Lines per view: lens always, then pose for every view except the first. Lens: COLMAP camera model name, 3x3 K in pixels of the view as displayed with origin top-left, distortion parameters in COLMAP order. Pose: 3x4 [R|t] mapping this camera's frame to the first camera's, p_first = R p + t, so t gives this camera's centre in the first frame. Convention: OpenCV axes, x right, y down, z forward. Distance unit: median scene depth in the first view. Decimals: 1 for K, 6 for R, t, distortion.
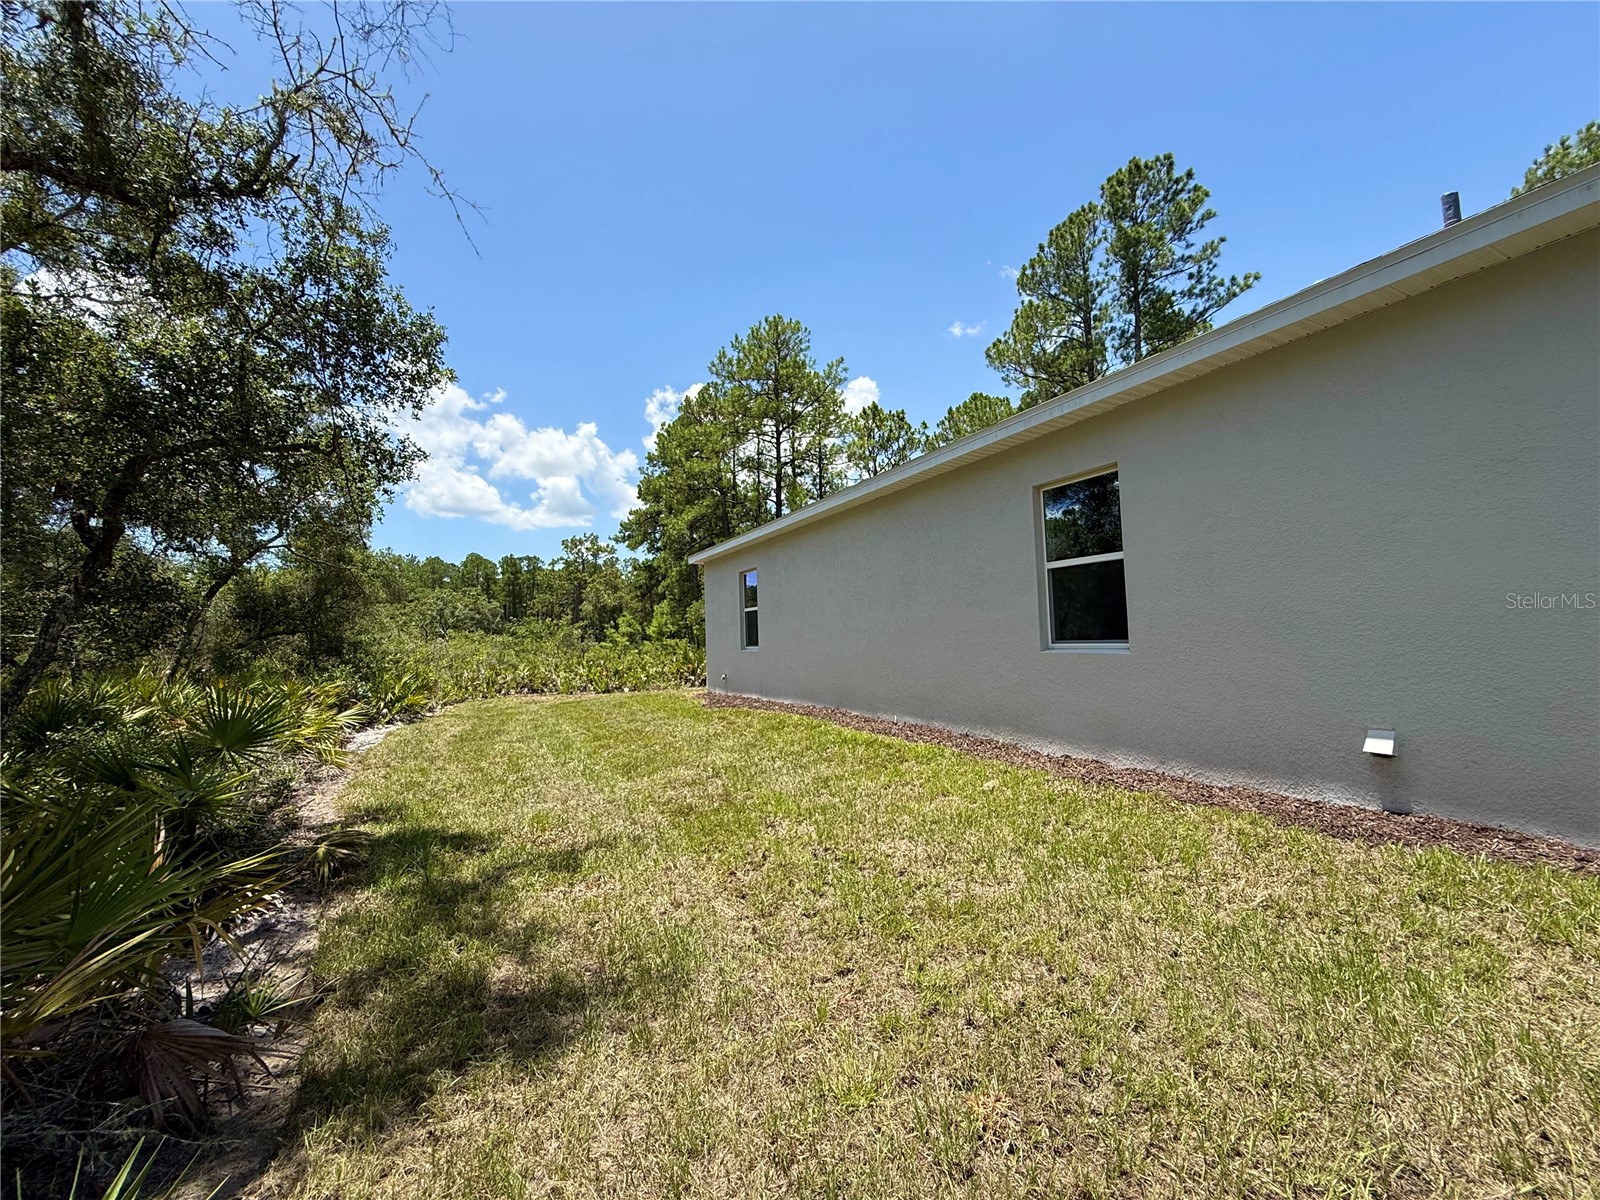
lens RADIAL K [[637.8, 0, 798.1], [0, 637.8, 596.6], [0, 0, 1]] dist [-0.000836, -0.000045]
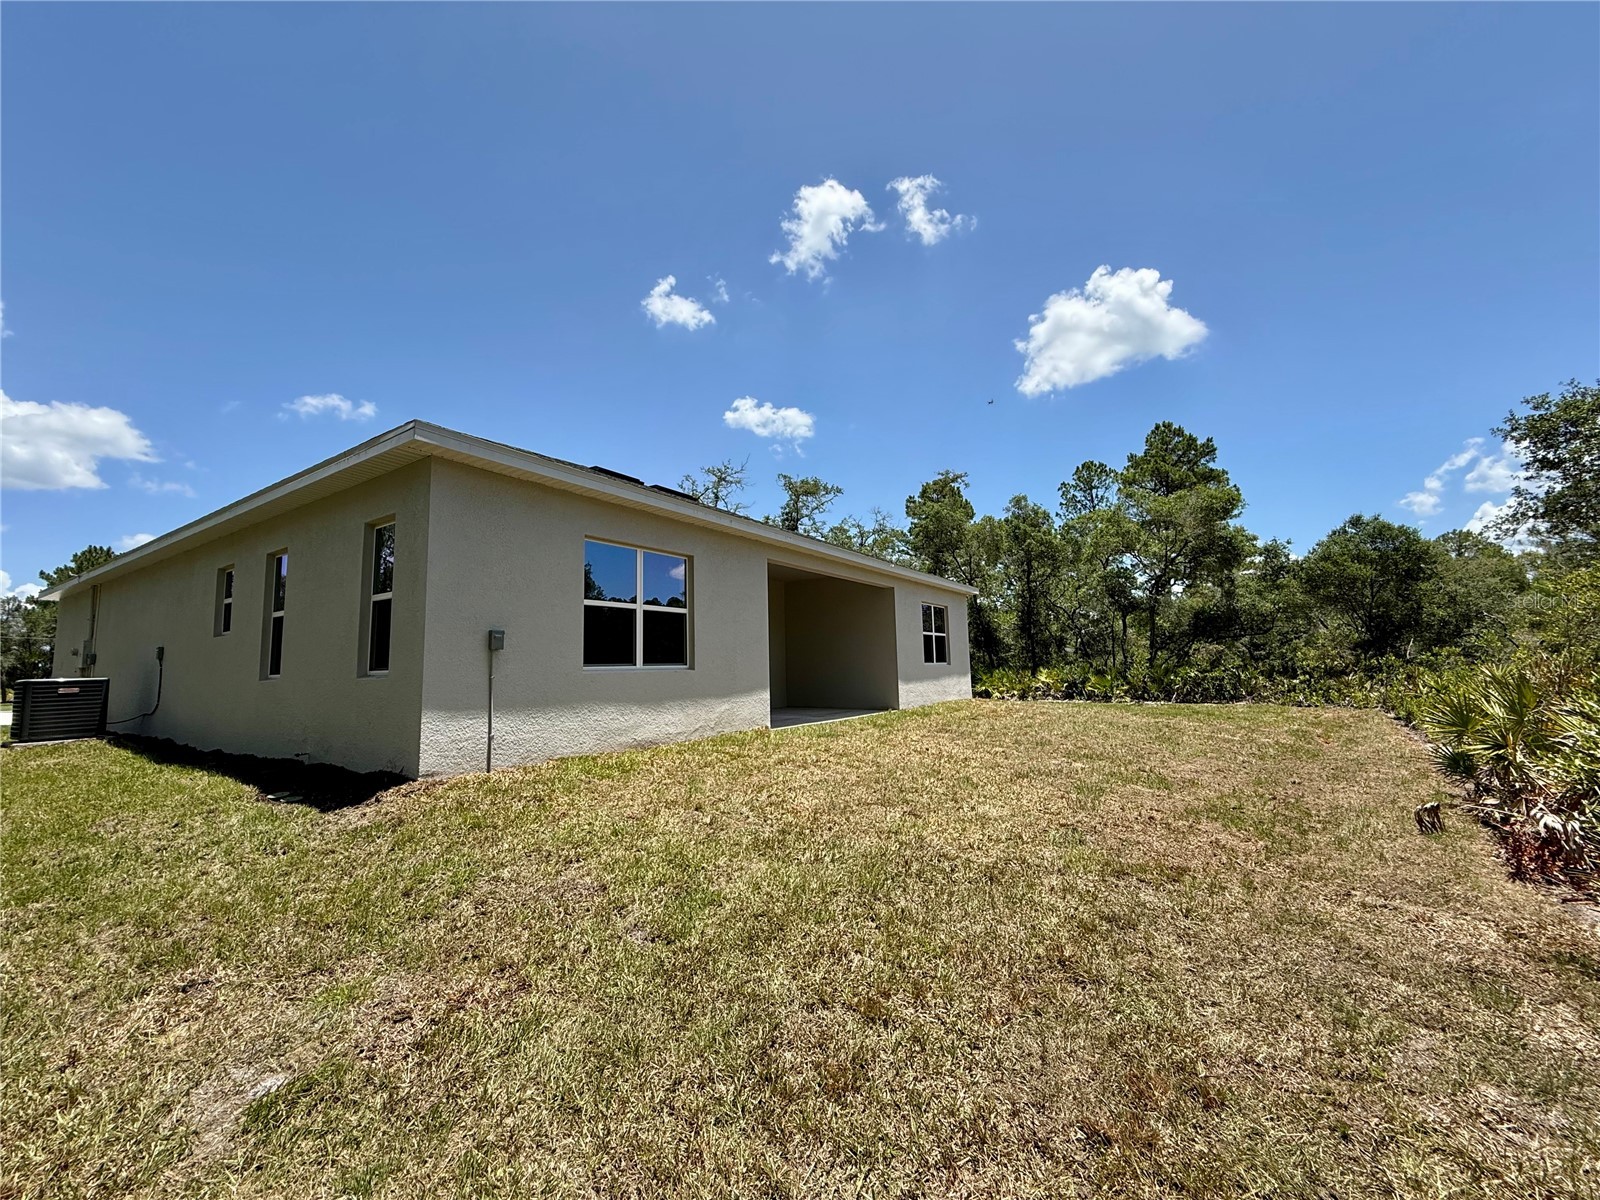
lens RADIAL K [[637.8, 0, 798.1], [0, 637.8, 596.6], [0, 0, 1]] dist [-0.000836, -0.000045]
pose [[-0.382432, 0.119783, 0.916187, -0.836405], [-0.047987, 0.987649, -0.149156, 0.099410], [-0.922737, -0.101007, -0.371960, 1.104786]]
